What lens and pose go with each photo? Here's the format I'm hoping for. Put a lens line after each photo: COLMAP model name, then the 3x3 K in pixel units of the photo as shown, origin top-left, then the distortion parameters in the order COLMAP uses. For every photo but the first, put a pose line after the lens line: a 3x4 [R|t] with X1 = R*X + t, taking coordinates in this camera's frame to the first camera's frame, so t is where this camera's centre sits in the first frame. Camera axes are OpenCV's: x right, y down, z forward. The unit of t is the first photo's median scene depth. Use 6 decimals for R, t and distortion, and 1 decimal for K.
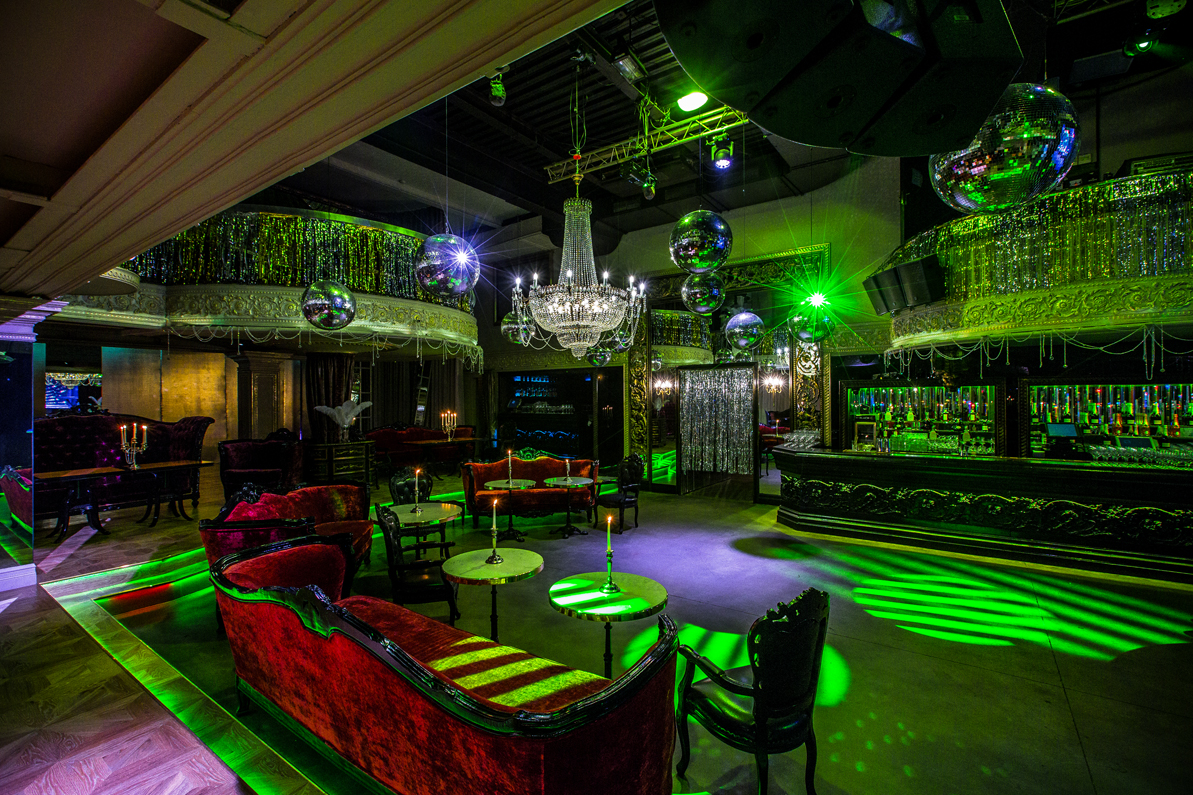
lens RADIAL K [[529.8, 0, 592.3], [0, 529.8, 395.1], [0, 0, 1]] dist [0.000146, -0.000265]
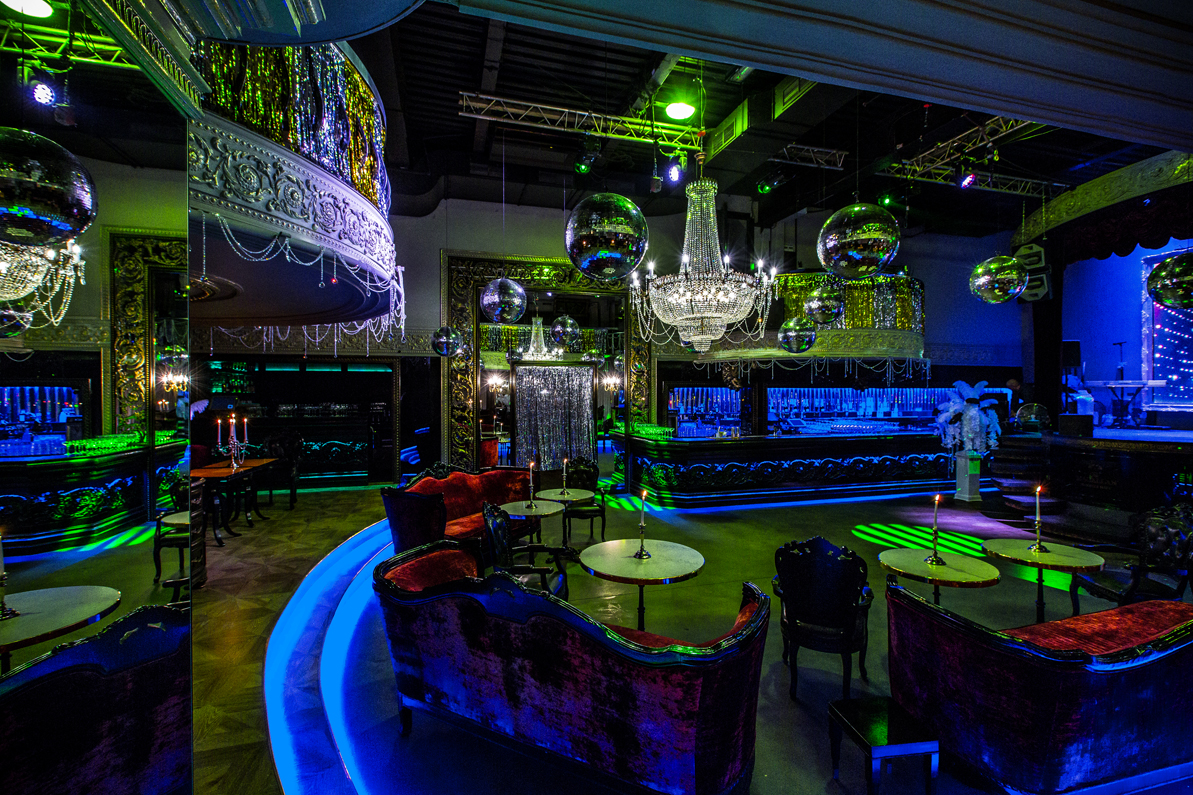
lens RADIAL K [[529.8, 0, 594.4], [0, 529.8, 394.8], [0, 0, 1]] dist [0.000146, -0.000265]
pose [[0.613295, 0.003029, 0.789848, -0.677169], [-0.006662, 0.999977, 0.001338, 0.002858], [-0.789826, -0.006082, 0.613301, 0.451316]]
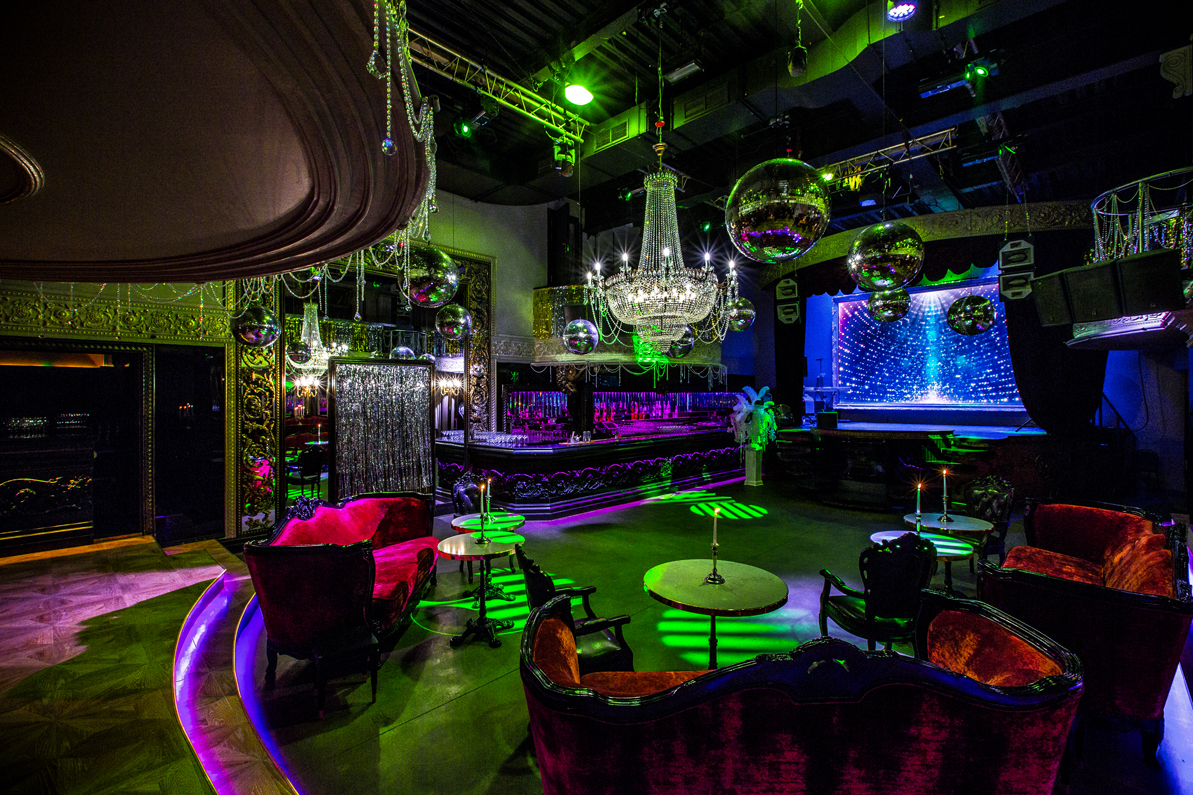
lens RADIAL K [[529.8, 0, 596.2], [0, 529.8, 394.7], [0, 0, 1]] dist [0.000146, -0.000265]
pose [[0.136575, 0.010177, 0.990577, -0.706542], [-0.000657, 0.999948, -0.010183, 0.005632], [-0.990629, 0.000740, 0.136575, 0.767199]]
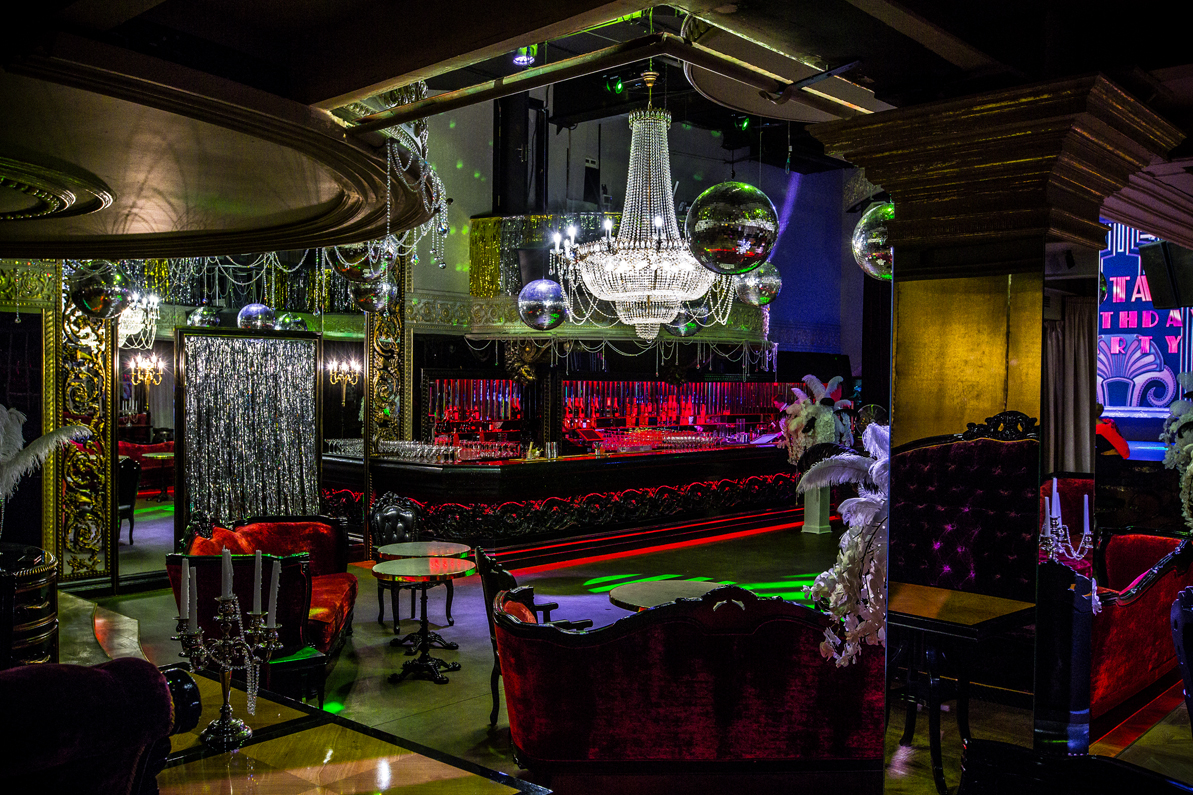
lens RADIAL K [[1077.4, 0, 597.3], [0, 1077.4, 404.5], [0, 0, 1]] dist [-0.002578, -0.010851]
pose [[0.113333, -0.013228, 0.993469, -1.111942], [-0.015122, 0.999773, 0.015037, -0.004772], [-0.993442, -0.016727, 0.113108, 0.703076]]
